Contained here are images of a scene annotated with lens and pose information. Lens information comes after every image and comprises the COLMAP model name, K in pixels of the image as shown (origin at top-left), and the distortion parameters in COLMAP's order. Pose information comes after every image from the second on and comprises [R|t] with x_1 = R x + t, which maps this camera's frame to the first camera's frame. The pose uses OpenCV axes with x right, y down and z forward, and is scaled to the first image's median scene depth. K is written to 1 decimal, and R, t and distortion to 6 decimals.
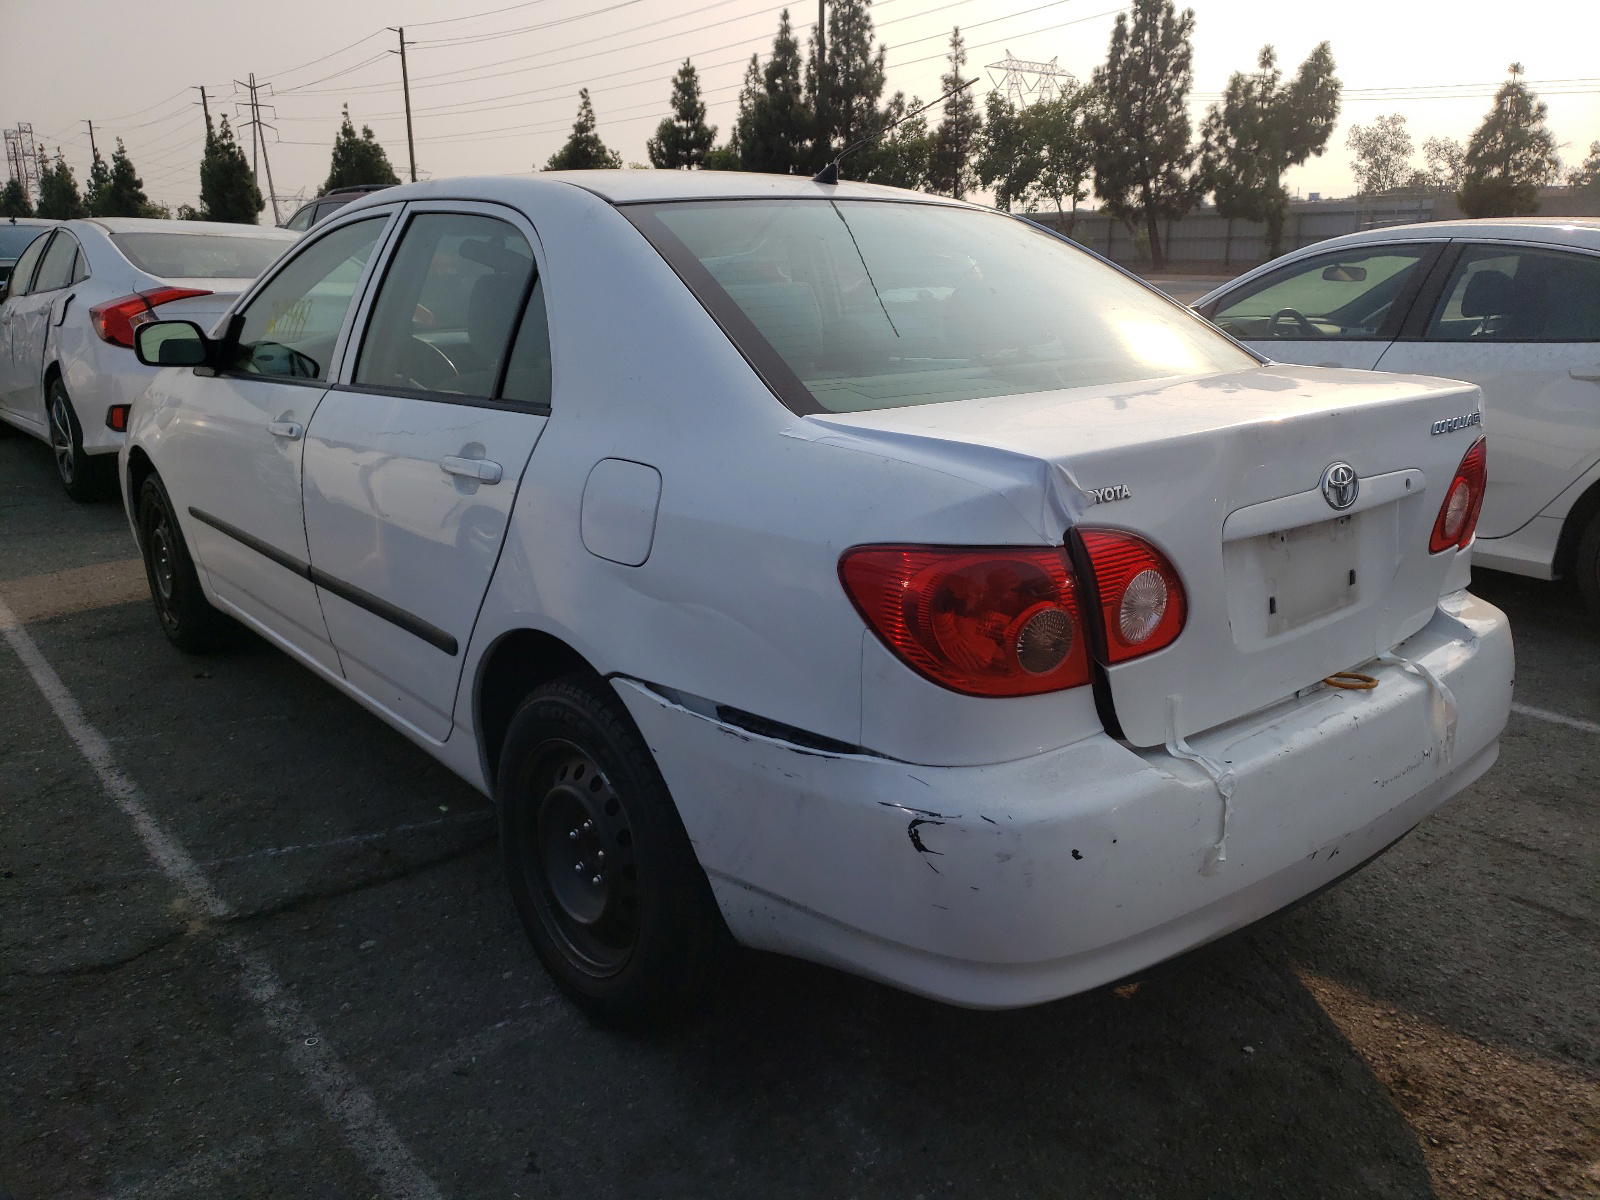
lens RADIAL K [[1226.7, 0, 811.1], [0, 1226.7, 606.3], [0, 0, 1]] dist [0.010363, -0.007615]
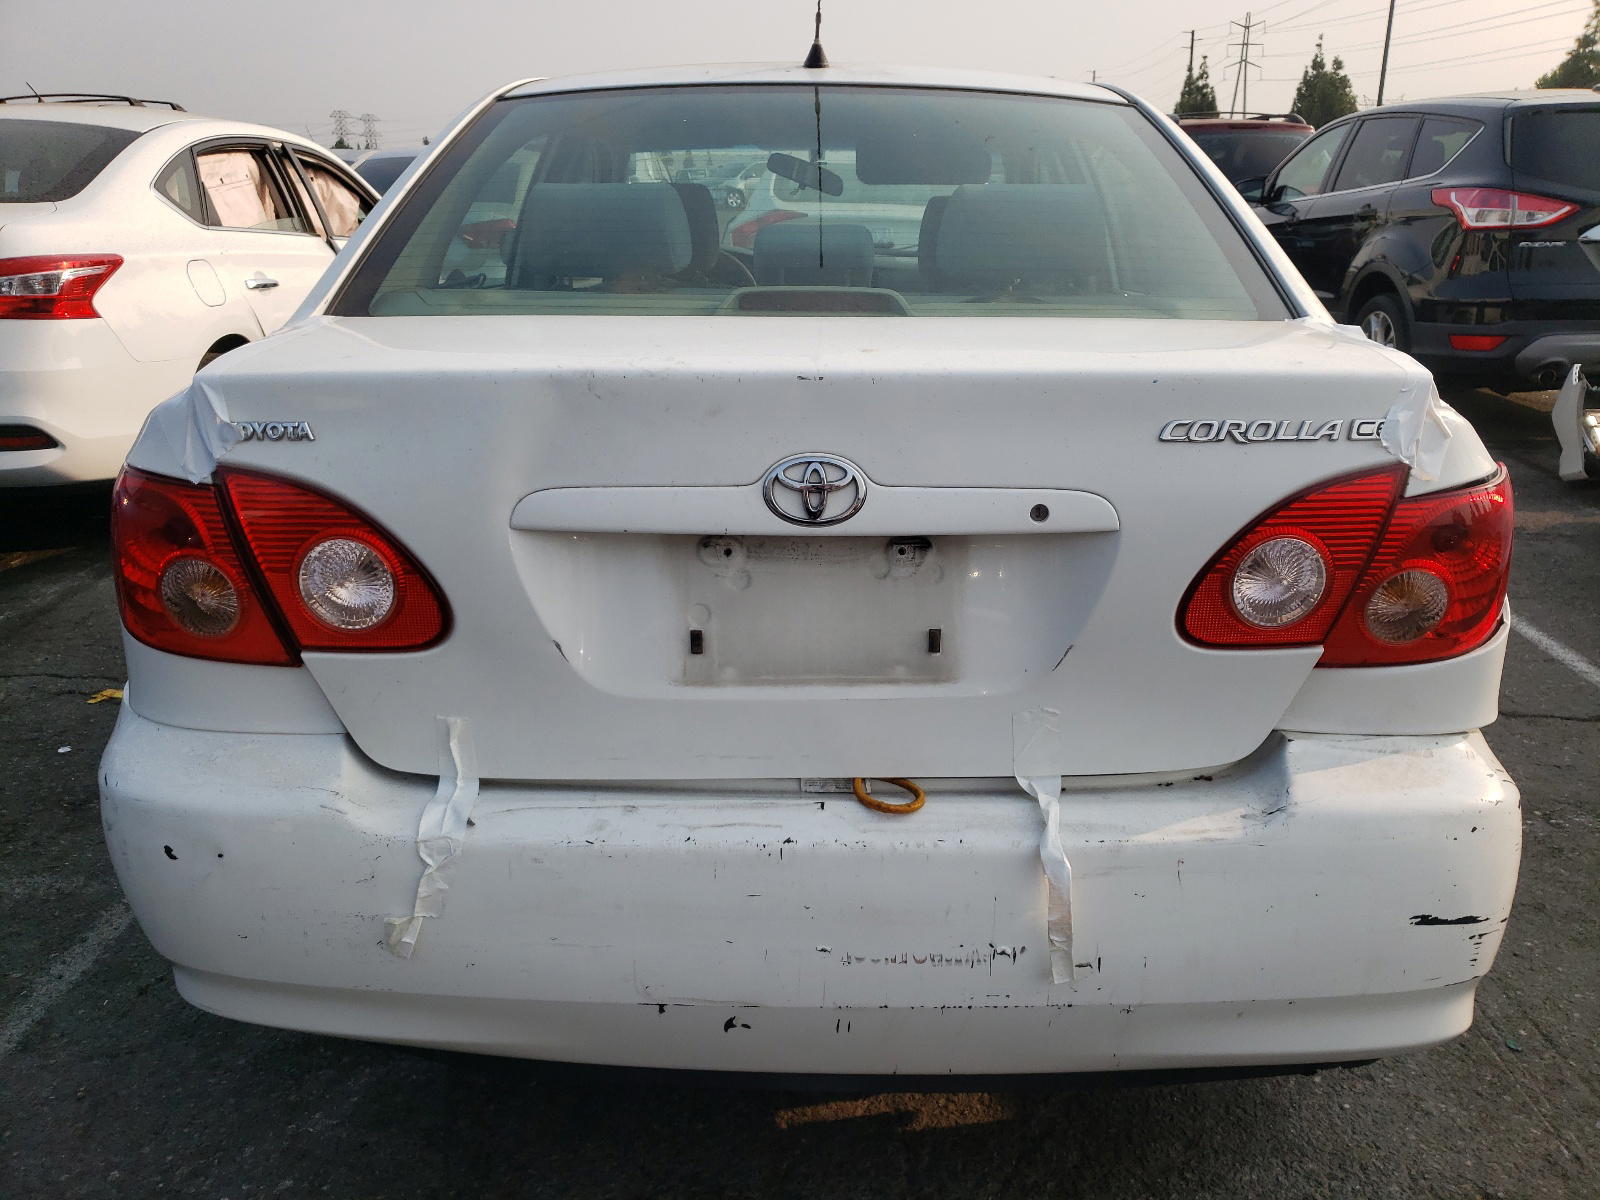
lens RADIAL K [[1226.7, 0, 810.3], [0, 1226.7, 592.5], [0, 0, 1]] dist [0.010363, -0.007615]
pose [[0.770611, 0.204495, -0.603606, 0.840399], [-0.180913, 0.978352, 0.100487, -0.109977], [0.611088, 0.031764, 0.790925, 0.493639]]
